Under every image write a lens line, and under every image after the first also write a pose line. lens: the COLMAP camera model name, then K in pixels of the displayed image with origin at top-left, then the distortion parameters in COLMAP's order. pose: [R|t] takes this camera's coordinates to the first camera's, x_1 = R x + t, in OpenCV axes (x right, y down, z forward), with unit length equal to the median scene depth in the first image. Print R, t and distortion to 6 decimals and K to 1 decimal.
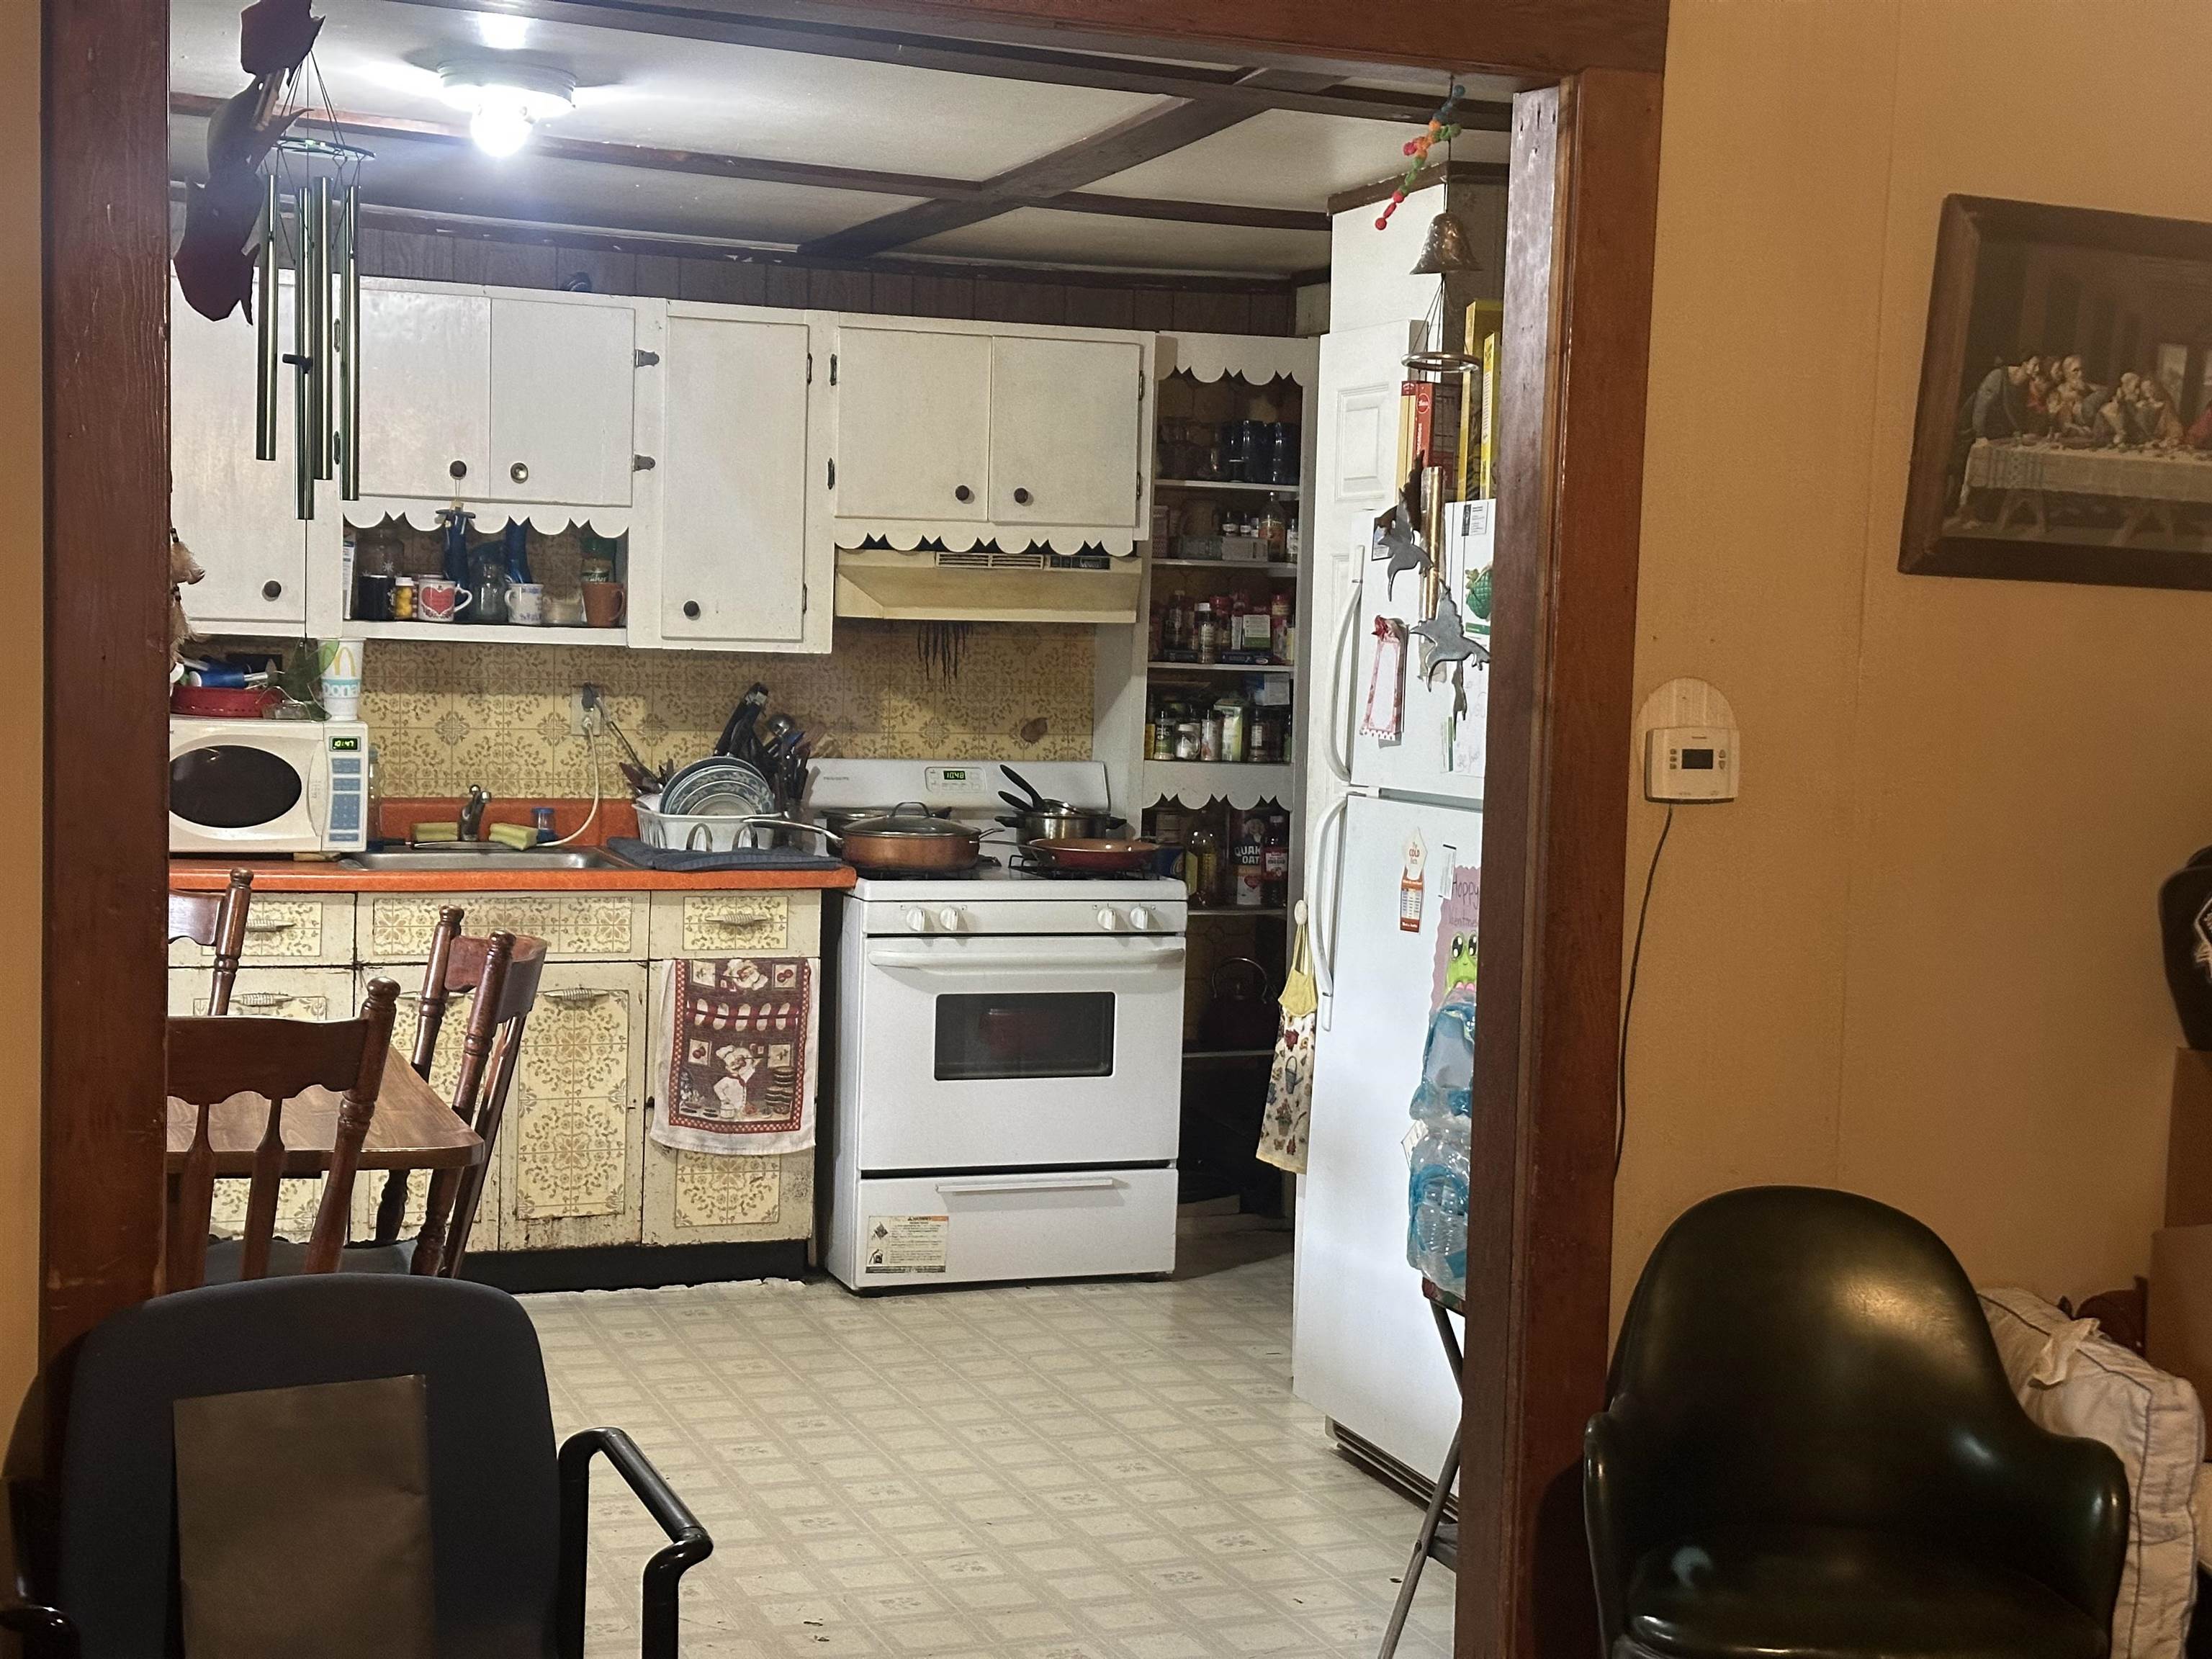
lens RADIAL K [[3065.6, 0, 1106.0], [0, 3065.6, 829.5], [0, 0, 1]] dist [0.068355, 0.045783]
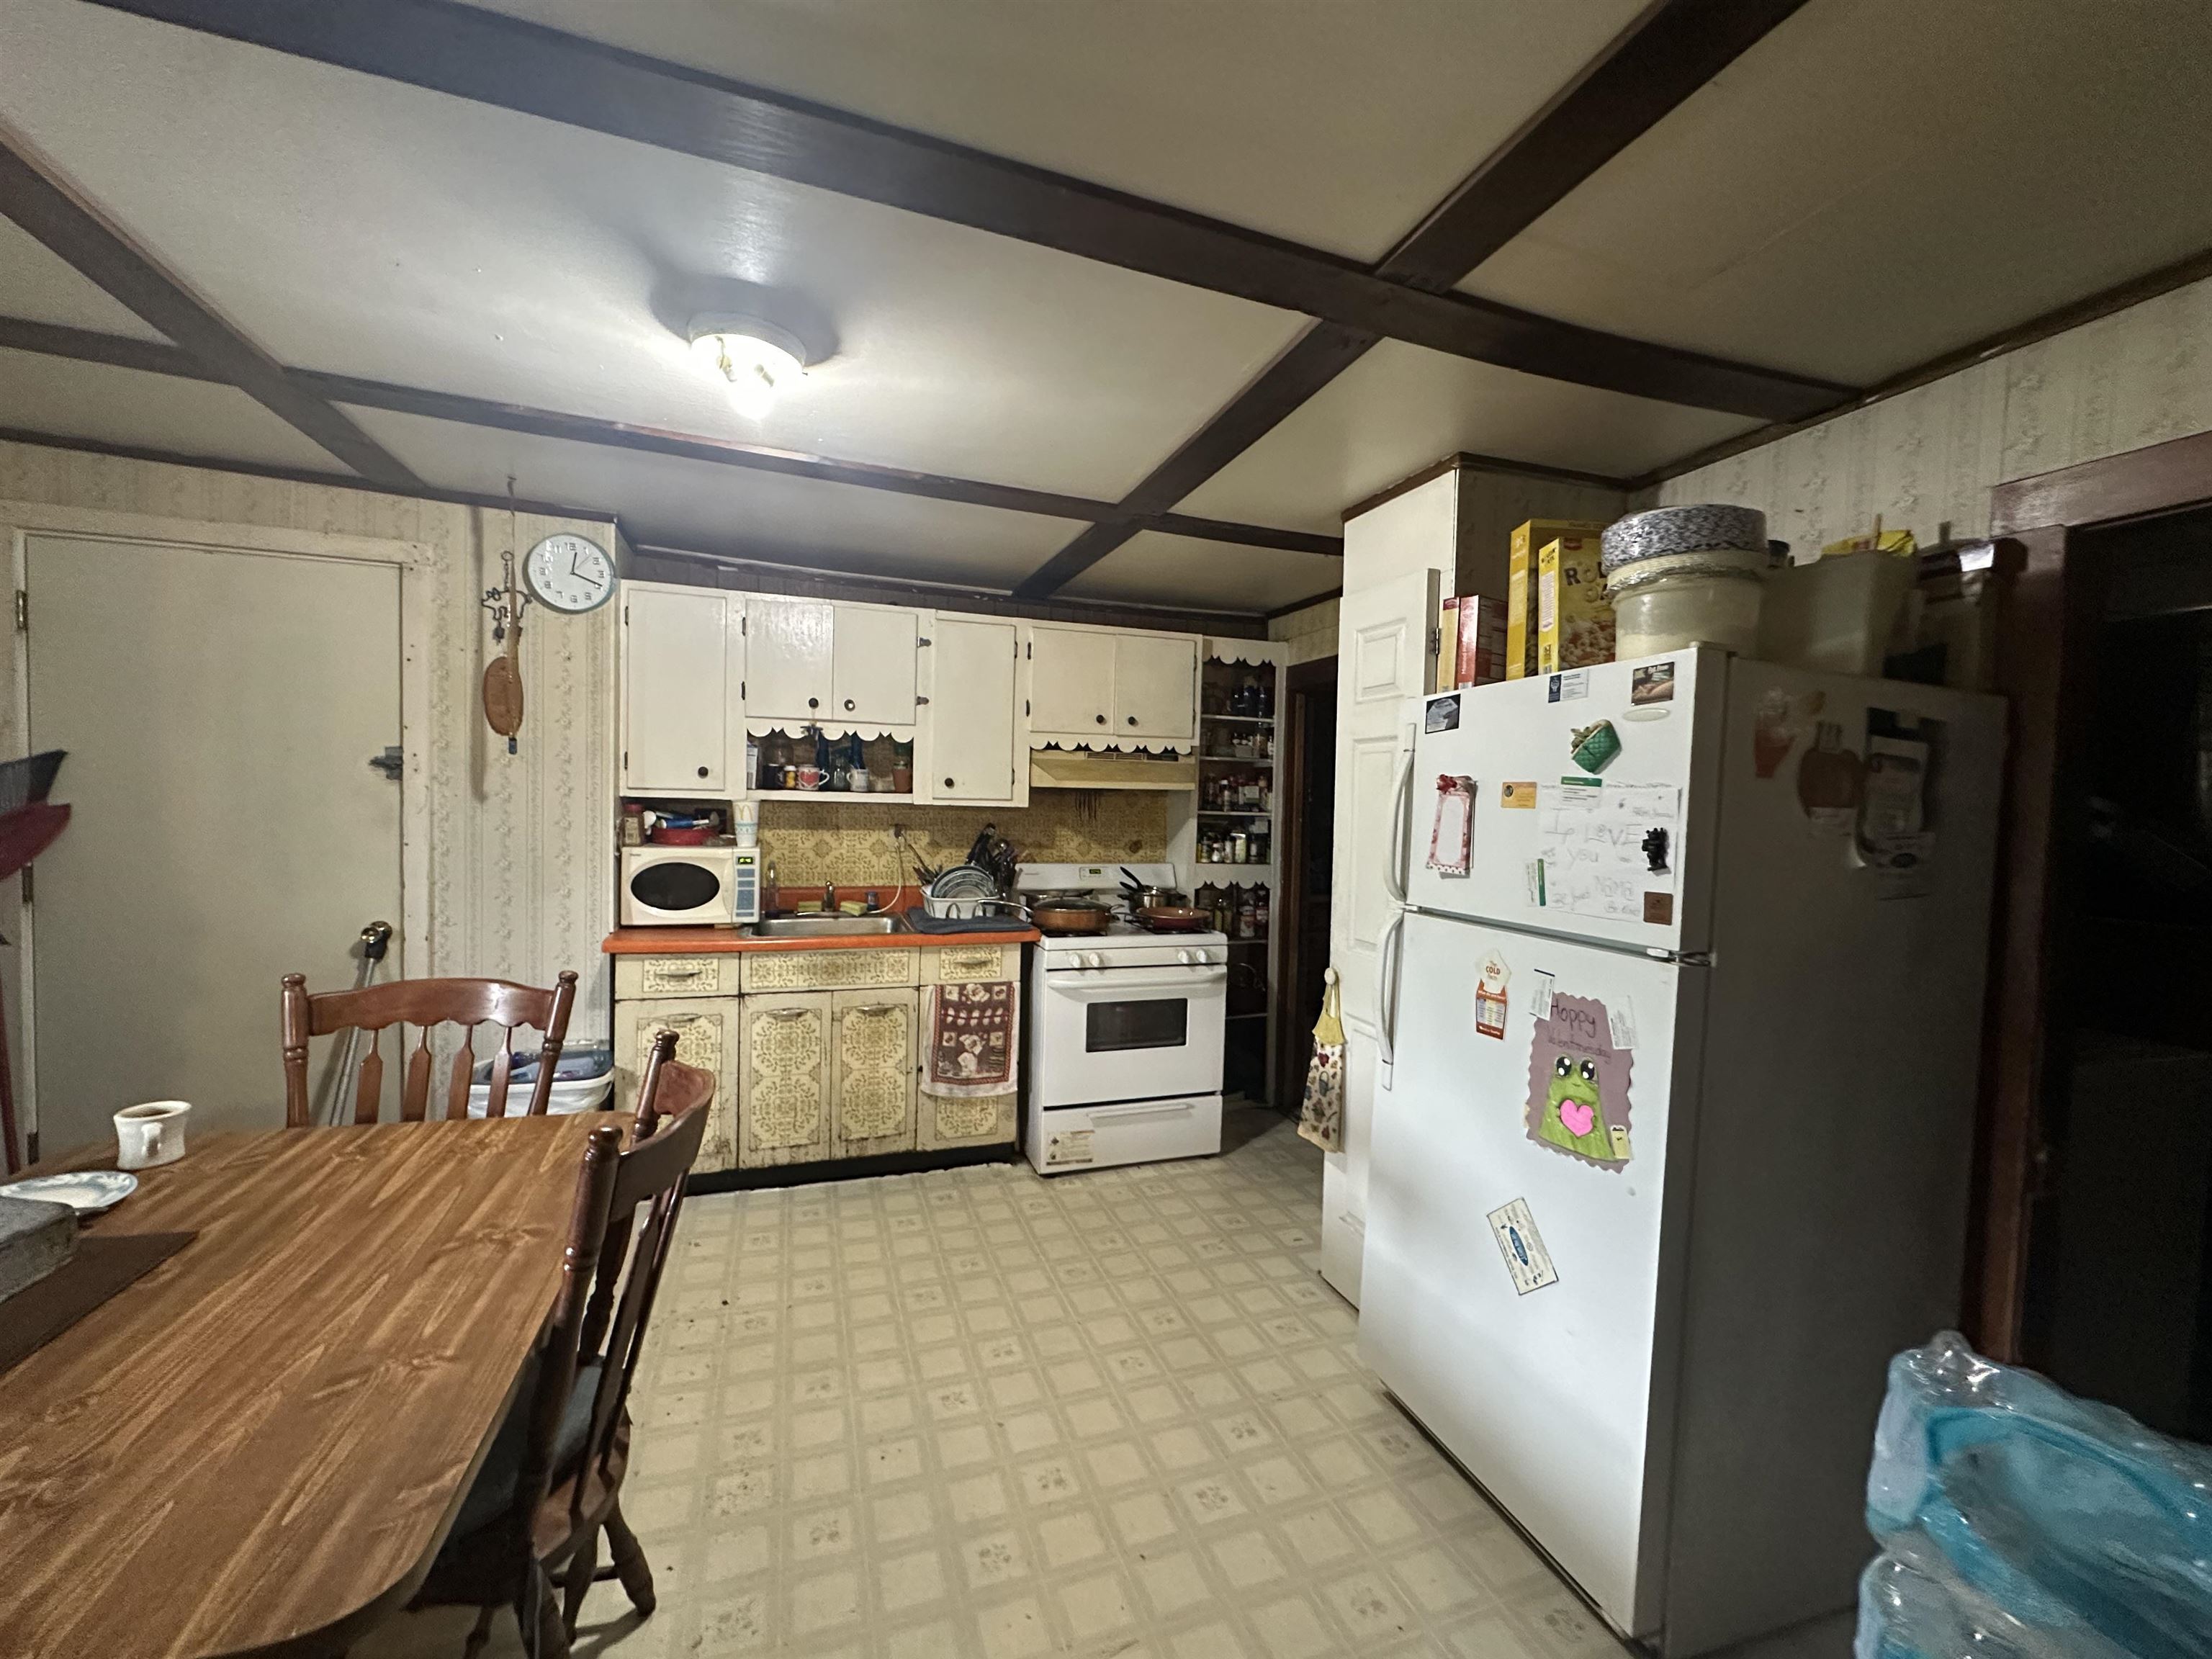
lens RADIAL K [[893.5, 0, 1114.3], [0, 893.5, 827.2], [0, 0, 1]] dist [-0.001442, -0.000374]
pose [[0.999892, -0.003205, -0.014344, -0.032271], [0.002692, 0.999363, -0.035580, -0.027569], [0.014448, 0.035537, 0.999264, 0.493256]]
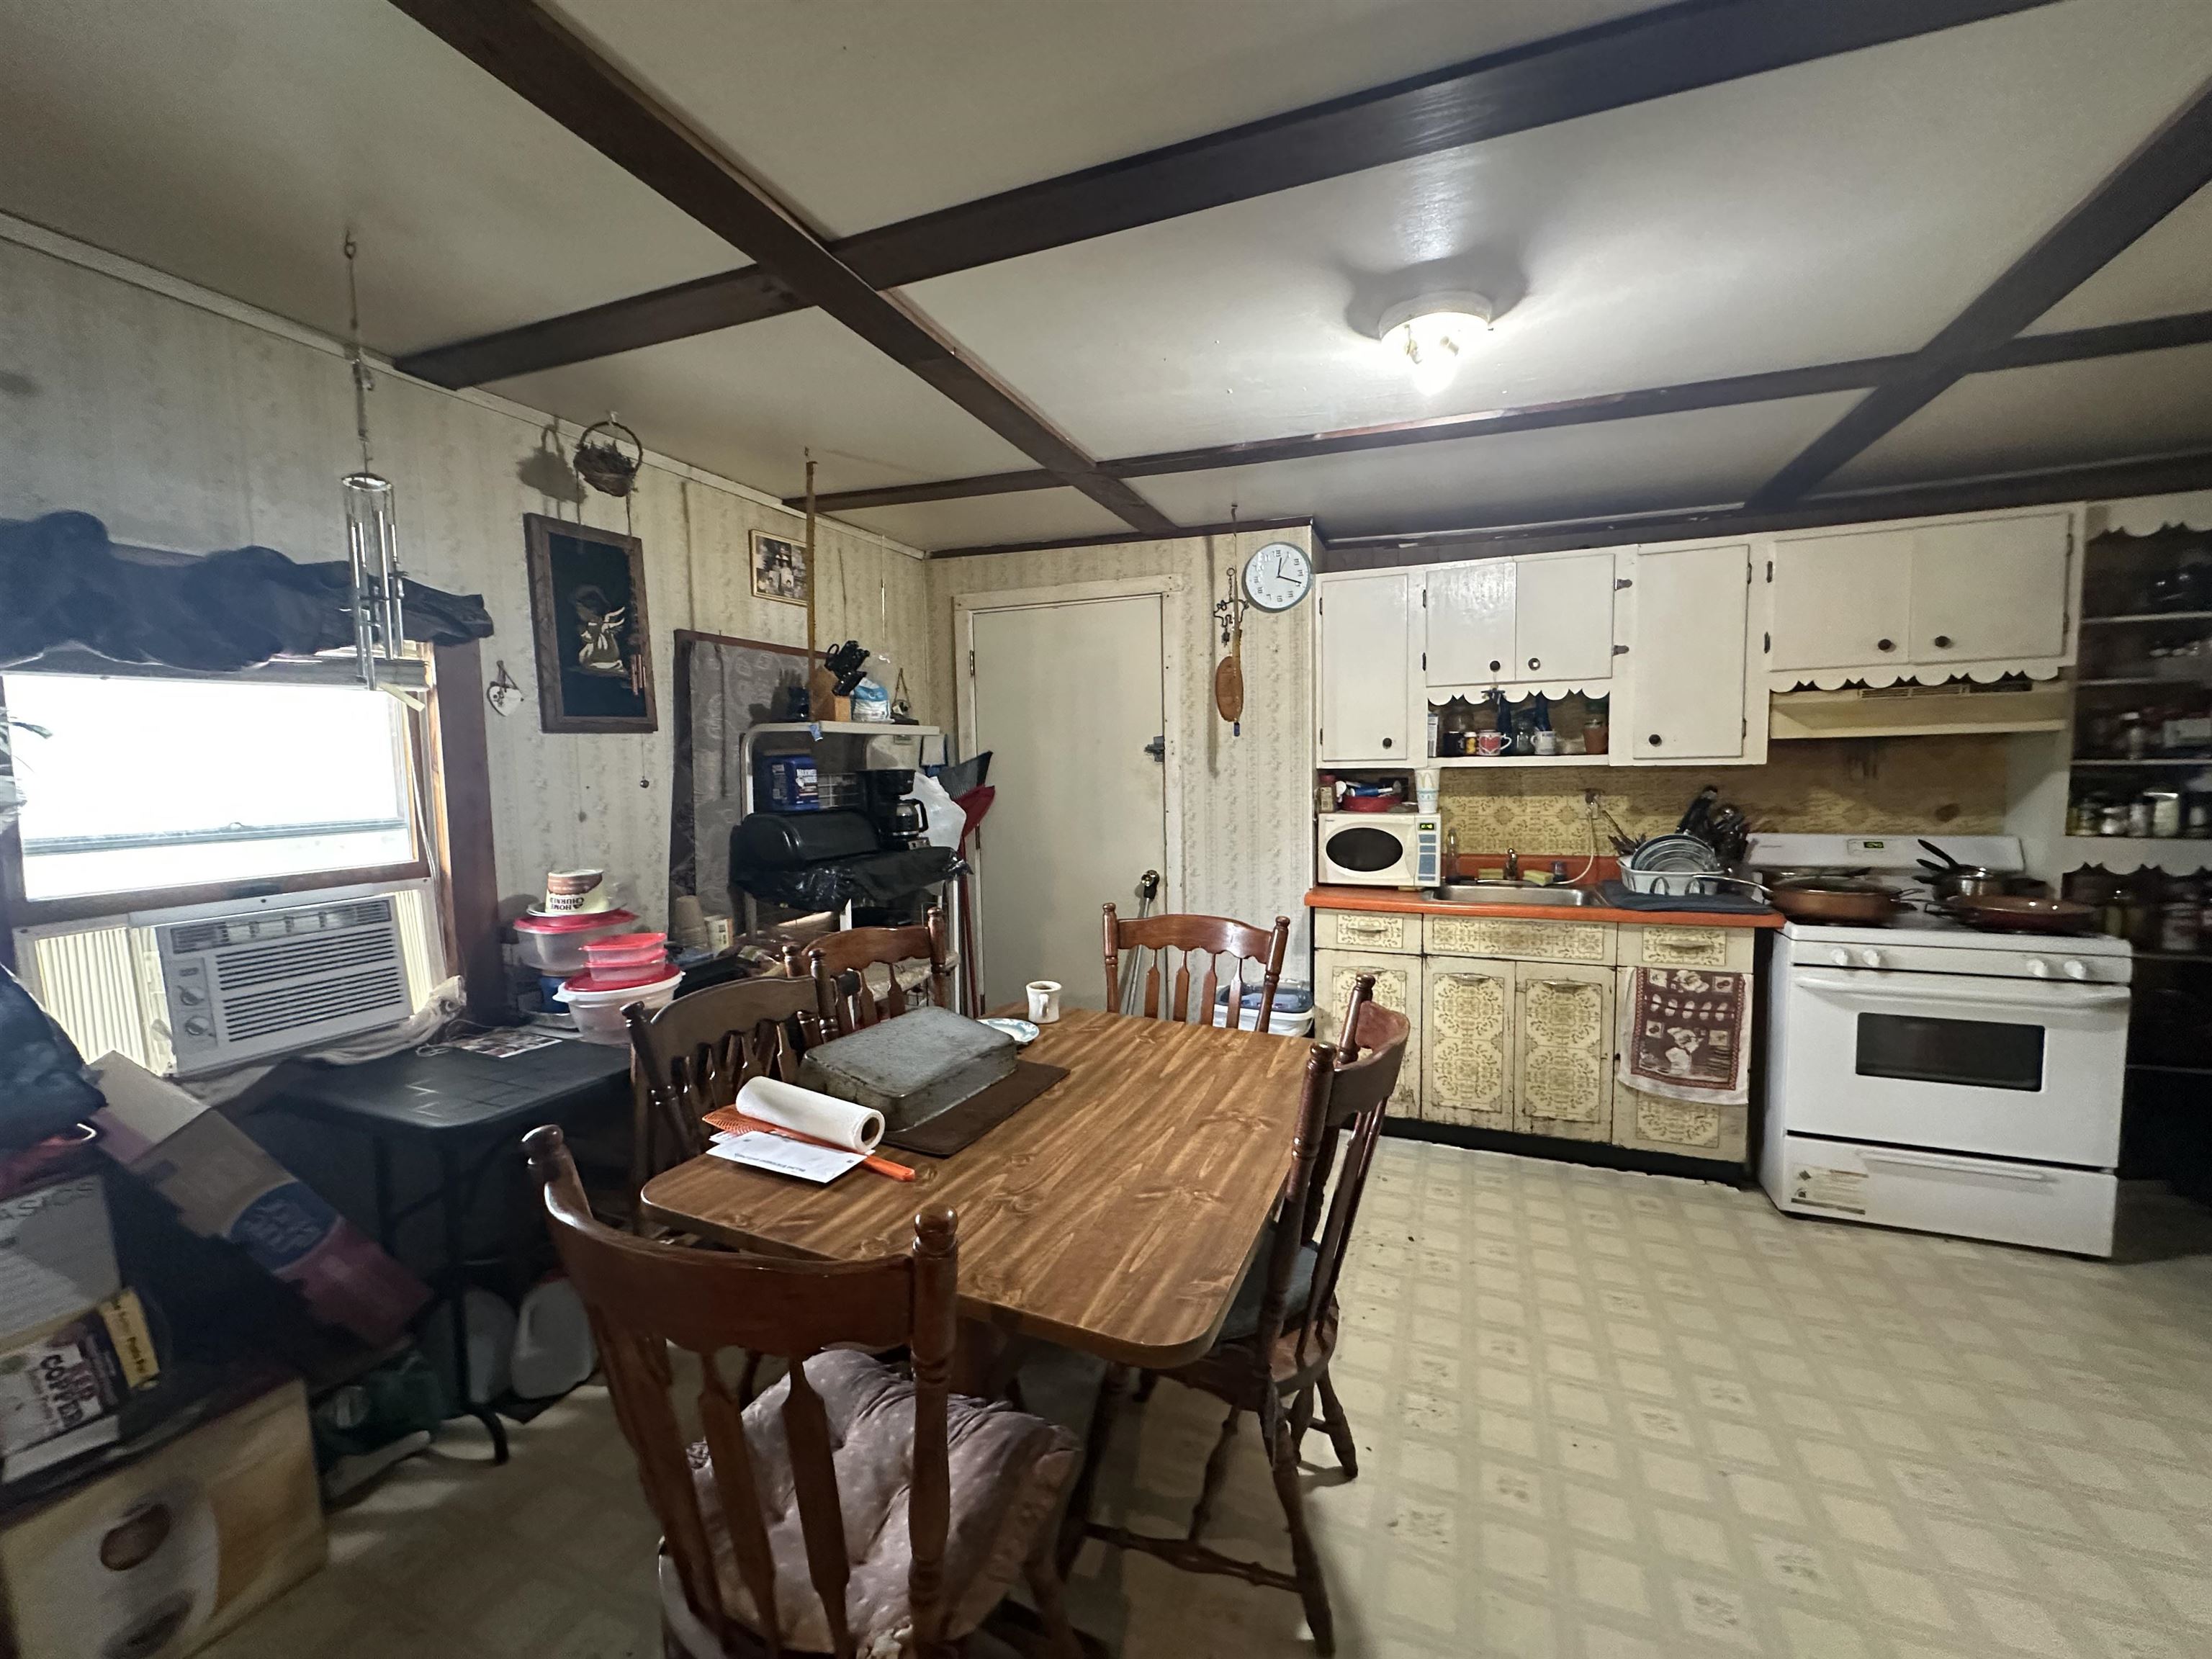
lens RADIAL K [[893.6, 0, 1099.5], [0, 893.6, 829.1], [0, 0, 1]] dist [-0.001083, 0.000553]
pose [[0.731735, 0.006619, -0.681557, -0.032125], [-0.007600, 0.999970, 0.001552, -0.025099], [0.681546, 0.004044, 0.731764, 0.483115]]
